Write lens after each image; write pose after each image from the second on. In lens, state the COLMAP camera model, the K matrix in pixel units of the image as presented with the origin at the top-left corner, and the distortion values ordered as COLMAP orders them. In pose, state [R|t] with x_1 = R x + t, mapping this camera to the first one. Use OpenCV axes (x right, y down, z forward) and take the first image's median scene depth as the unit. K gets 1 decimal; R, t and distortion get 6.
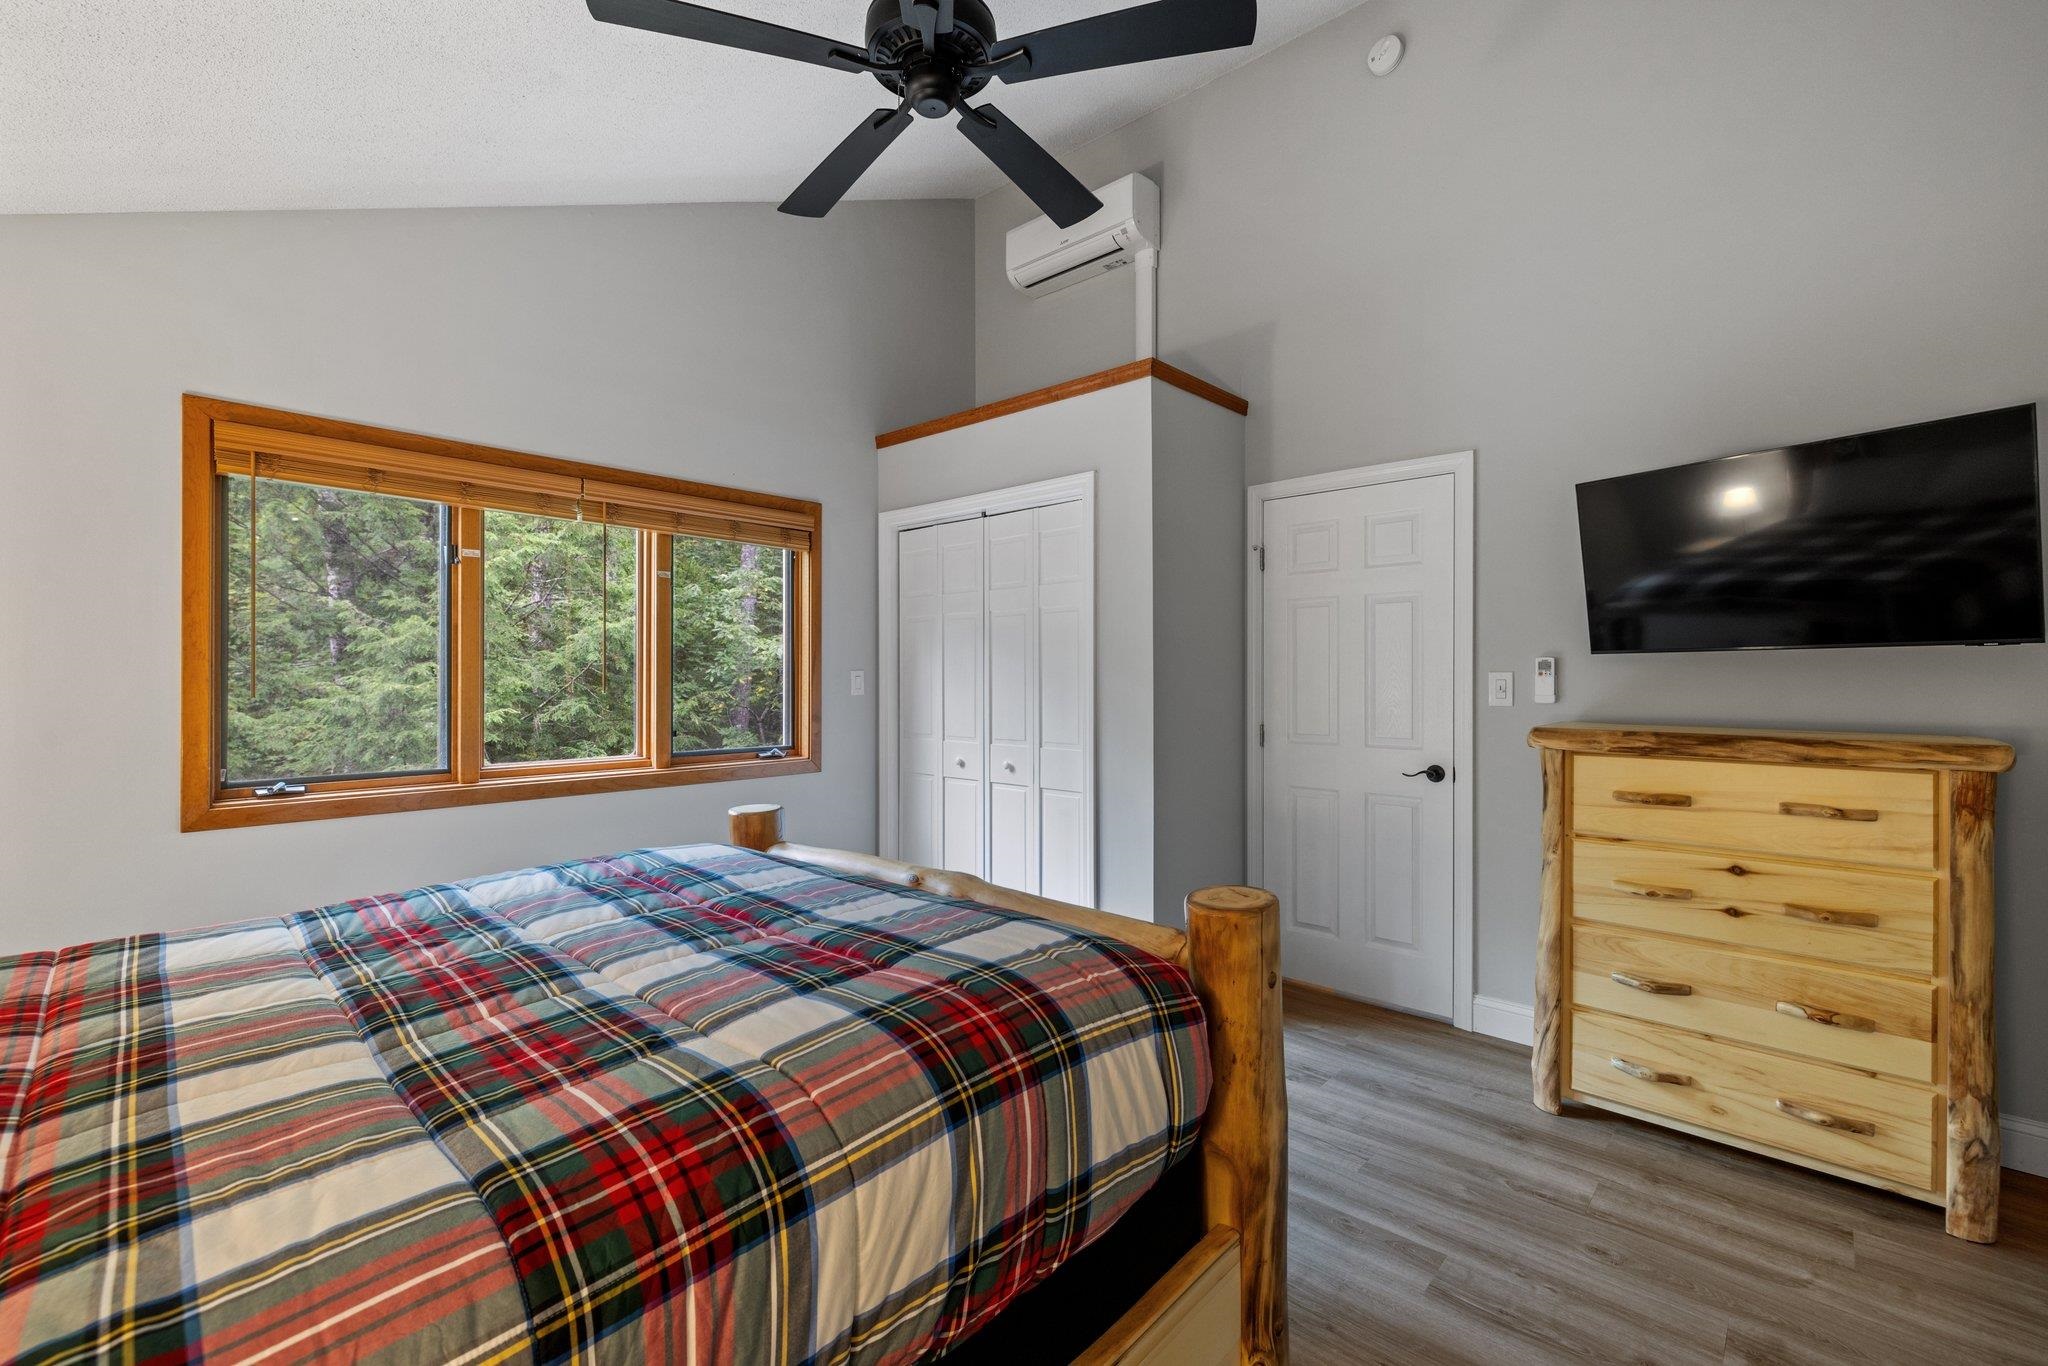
lens RADIAL K [[853.9, 0, 1013.3], [0, 853.9, 677.9], [0, 0, 1]] dist [-0.001763, 0.000010]
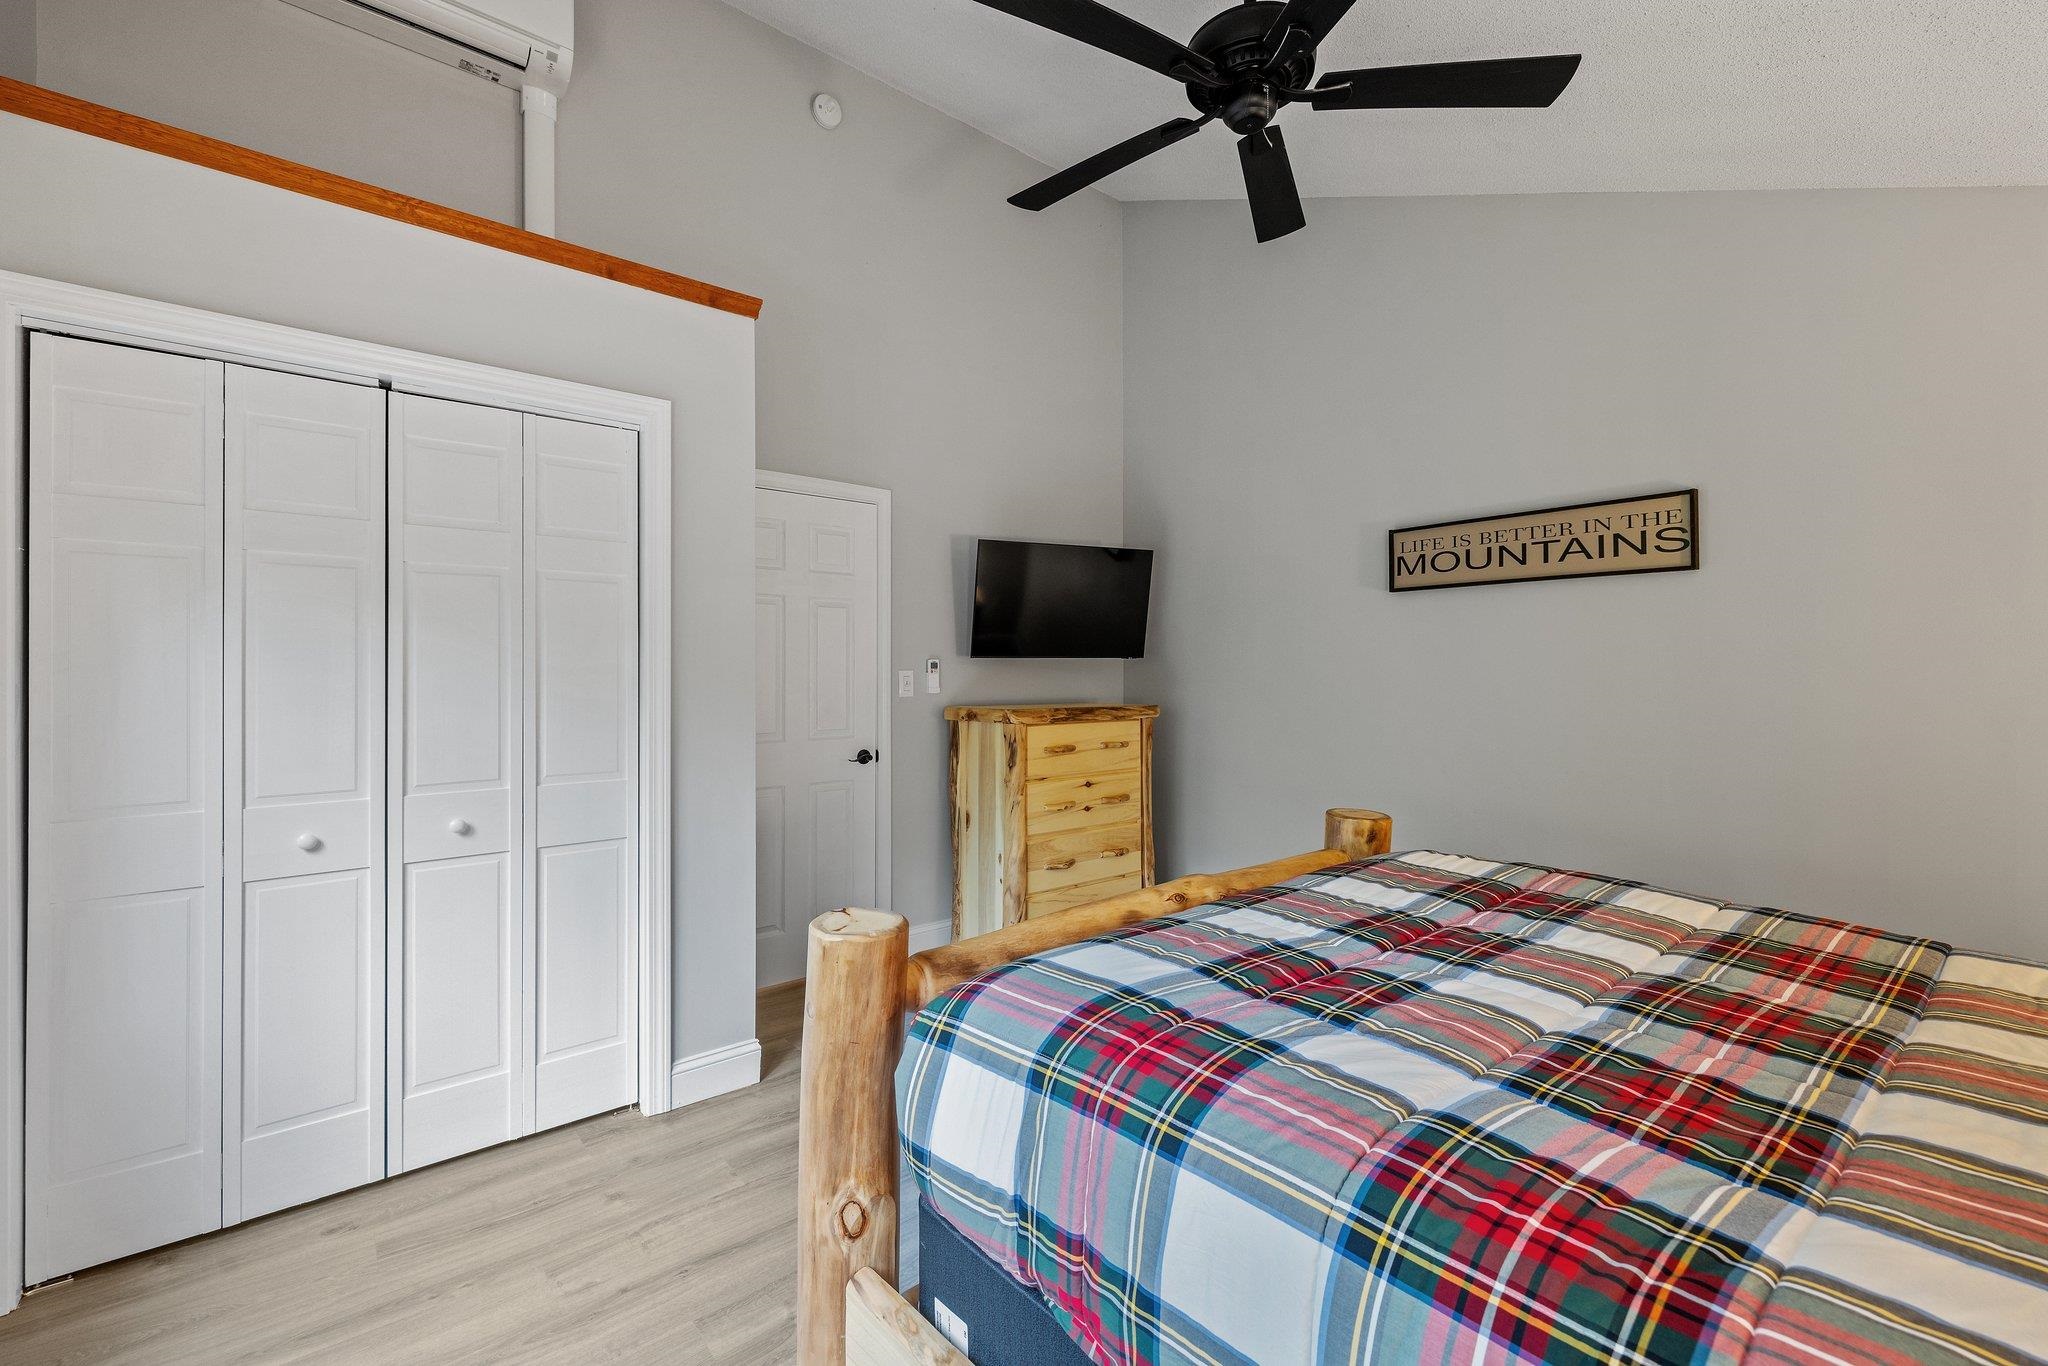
lens RADIAL K [[853.9, 0, 1013.3], [0, 853.9, 677.9], [0, 0, 1]] dist [-0.001763, 0.000010]
pose [[0.148098, -0.007559, 0.988944, -0.822380], [0.002732, 0.999970, 0.007234, -0.005841], [-0.988969, 0.001630, 0.148114, 0.807404]]
